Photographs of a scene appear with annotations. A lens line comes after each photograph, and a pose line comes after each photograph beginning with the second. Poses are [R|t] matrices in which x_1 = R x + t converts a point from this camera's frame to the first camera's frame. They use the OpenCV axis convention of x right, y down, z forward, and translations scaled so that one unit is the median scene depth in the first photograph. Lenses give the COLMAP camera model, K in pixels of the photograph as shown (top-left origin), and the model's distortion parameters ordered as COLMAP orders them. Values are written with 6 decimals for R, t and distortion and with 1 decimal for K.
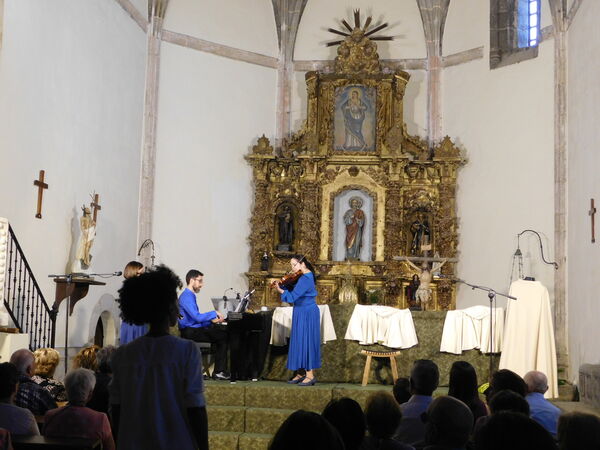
lens RADIAL K [[908.2, 0, 303.1], [0, 908.2, 227.0], [0, 0, 1]] dist [0.034230, 0.000000]
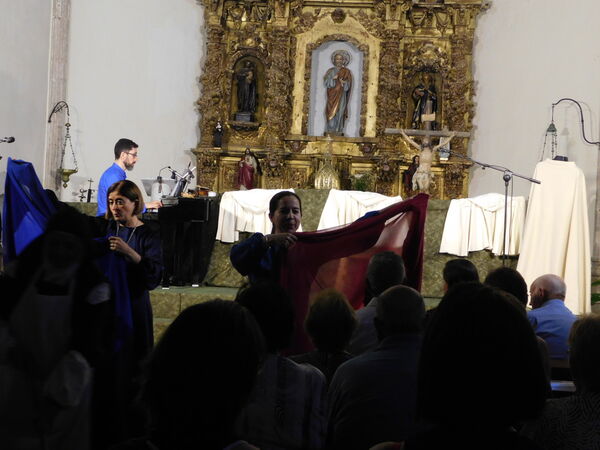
lens RADIAL K [[1182.6, 0, 302.0], [0, 1182.6, 227.1], [0, 0, 1]] dist [0.033131, 0.000000]
pose [[0.999640, 0.017787, 0.020105, 0.009211], [-0.019858, 0.993951, 0.108018, 0.006694], [-0.018063, -0.108379, 0.993946, 0.013335]]
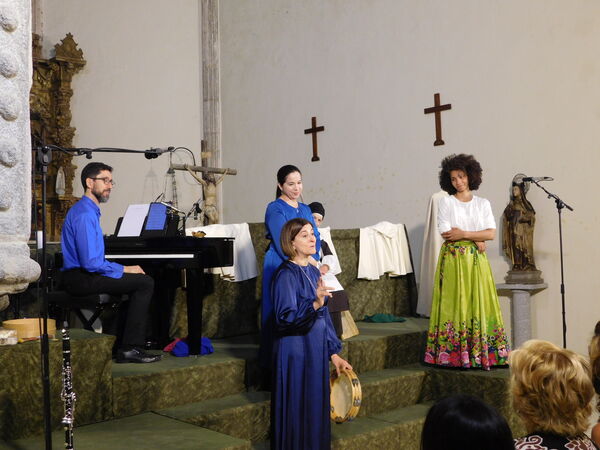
lens RADIAL K [[713.0, 0, 301.5], [0, 713.0, 226.2], [0, 0, 1]] dist [-0.004437, 0.000000]
pose [[0.638323, -0.013718, 0.769647, -0.222523], [-0.046121, 0.997363, 0.056028, 0.034082], [-0.768386, -0.071261, 0.636007, 0.380740]]
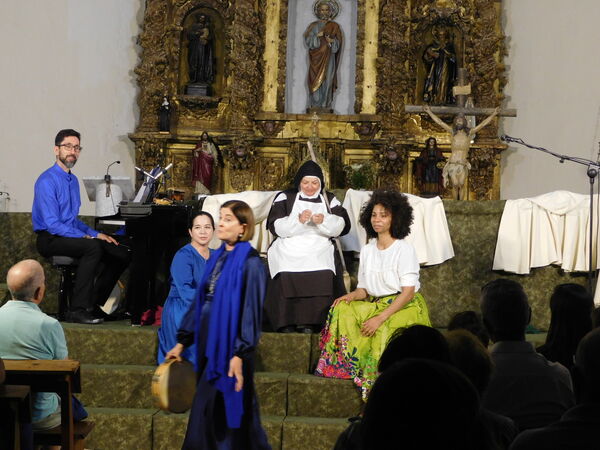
lens RADIAL K [[1630.9, 0, 303.2], [0, 1630.9, 228.5], [0, 0, 1]] dist [0.055501, 0.000000]
pose [[0.997883, -0.002346, 0.064988, -0.022246], [-0.004631, 0.994248, 0.107007, -0.000052], [-0.064865, -0.107081, 0.992132, -0.012128]]
